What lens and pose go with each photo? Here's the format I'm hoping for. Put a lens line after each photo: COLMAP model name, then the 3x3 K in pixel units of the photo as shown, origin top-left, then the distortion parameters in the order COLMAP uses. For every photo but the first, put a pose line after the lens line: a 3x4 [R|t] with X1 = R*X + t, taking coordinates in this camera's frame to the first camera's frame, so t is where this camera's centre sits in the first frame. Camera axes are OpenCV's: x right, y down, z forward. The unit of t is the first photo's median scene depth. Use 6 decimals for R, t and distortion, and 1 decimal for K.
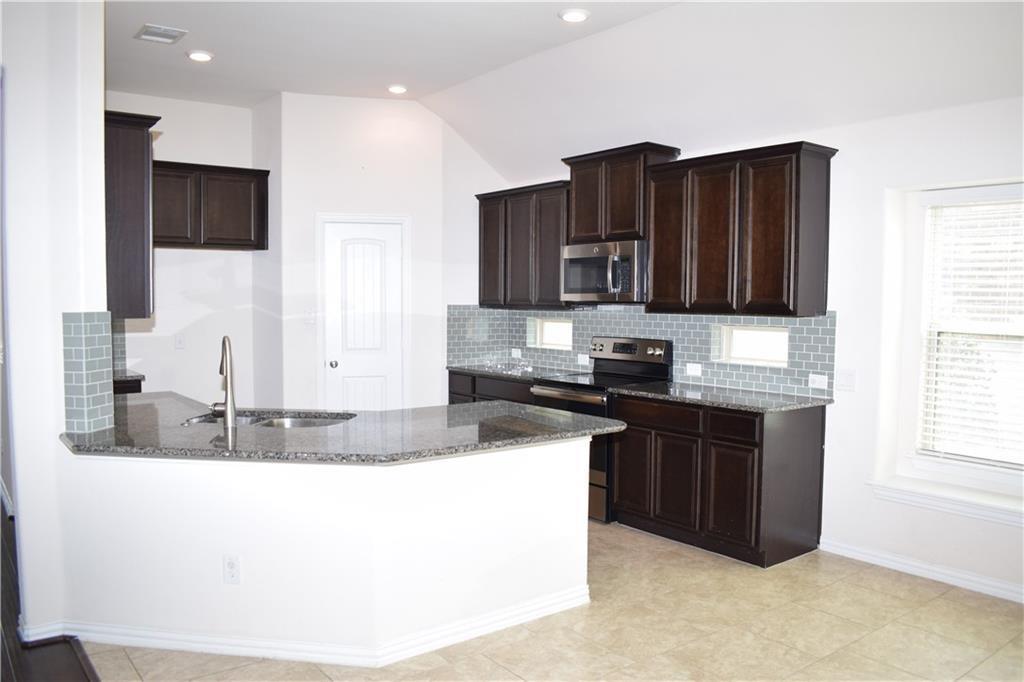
lens RADIAL K [[800.0, 0, 515.9], [0, 800.0, 347.4], [0, 0, 1]] dist [-0.096606, 0.018398]
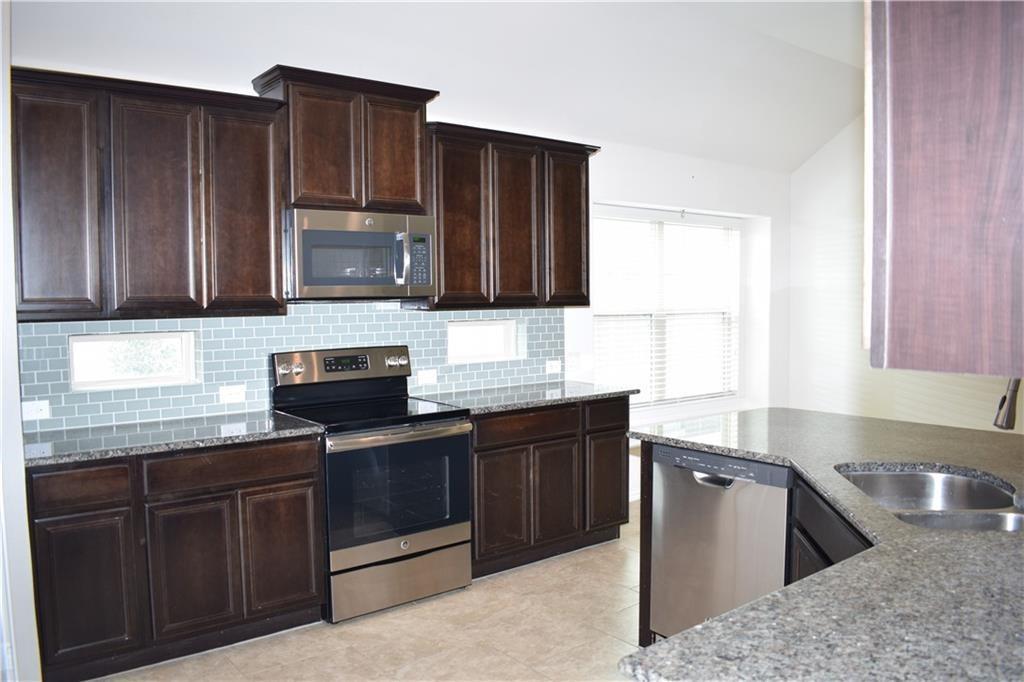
lens RADIAL K [[800.0, 0, 512.4], [0, 800.0, 346.2], [0, 0, 1]] dist [-0.096606, 0.018398]
pose [[-0.016568, -0.068714, 0.997499, -0.708725], [0.071976, 0.994966, 0.069735, -0.065554], [-0.997269, 0.072952, -0.011539, 1.068139]]
